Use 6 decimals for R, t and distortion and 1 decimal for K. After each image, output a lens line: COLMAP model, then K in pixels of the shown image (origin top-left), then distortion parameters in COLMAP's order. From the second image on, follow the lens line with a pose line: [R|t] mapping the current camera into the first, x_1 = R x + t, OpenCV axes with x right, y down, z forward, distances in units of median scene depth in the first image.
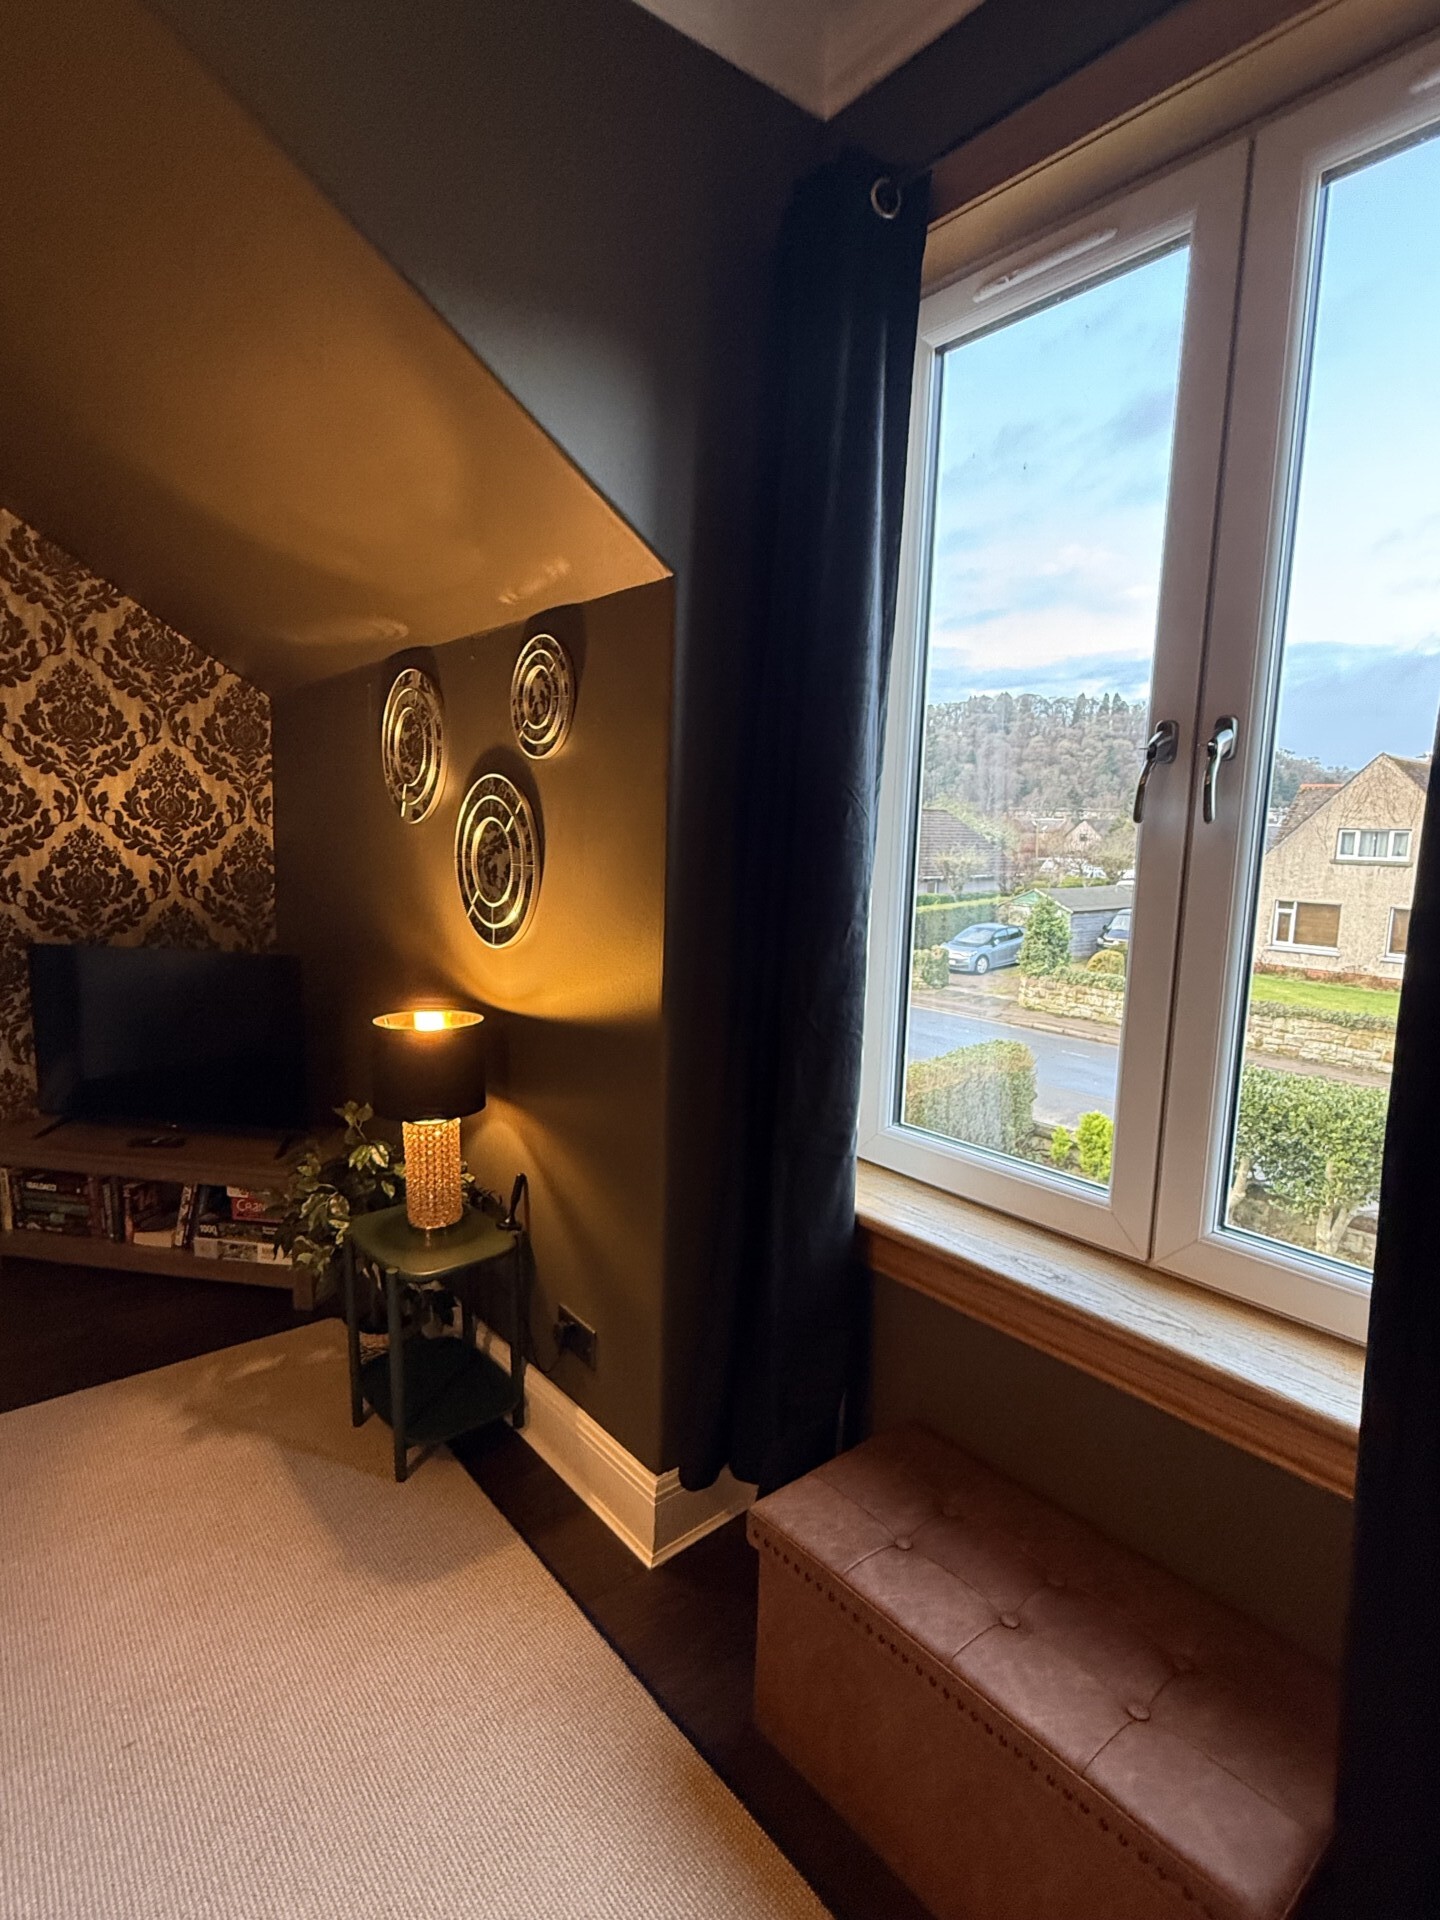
lens RADIAL K [[965.5, 0, 720.0], [0, 965.5, 960.0], [0, 0, 1]] dist [0.001329, 0.000085]
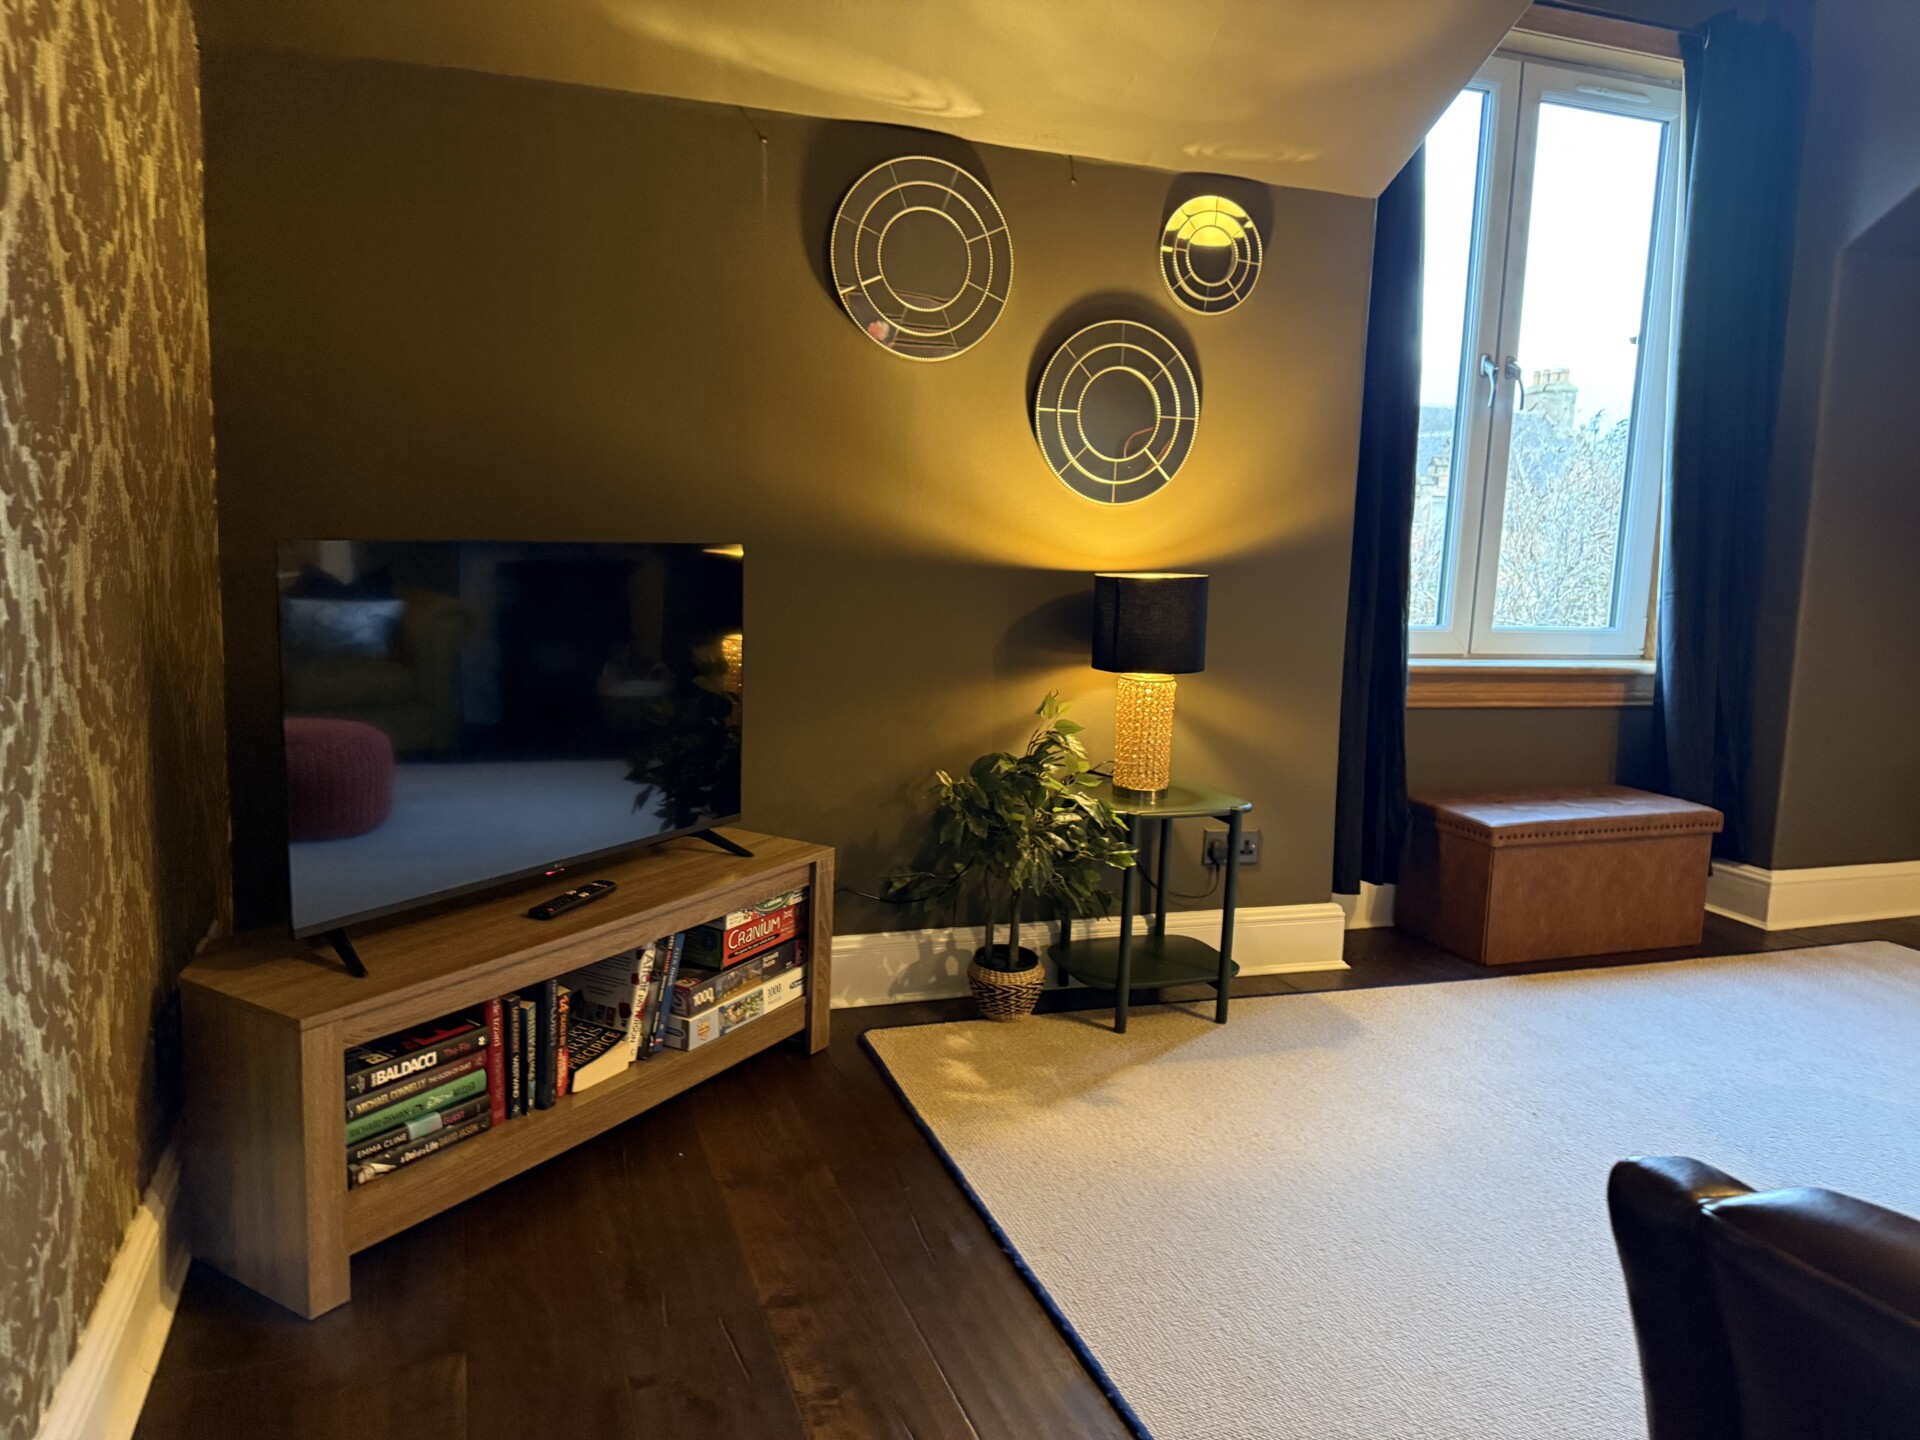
lens RADIAL K [[1349.3, 0, 993.7], [0, 1349.3, 717.2], [0, 0, 1]] dist [0.139707, -0.209810]
pose [[0.326417, -0.146289, 0.933837, -1.254377], [0.092367, 0.988159, 0.122513, 0.015303], [-0.940702, 0.046266, 0.336064, 0.531623]]
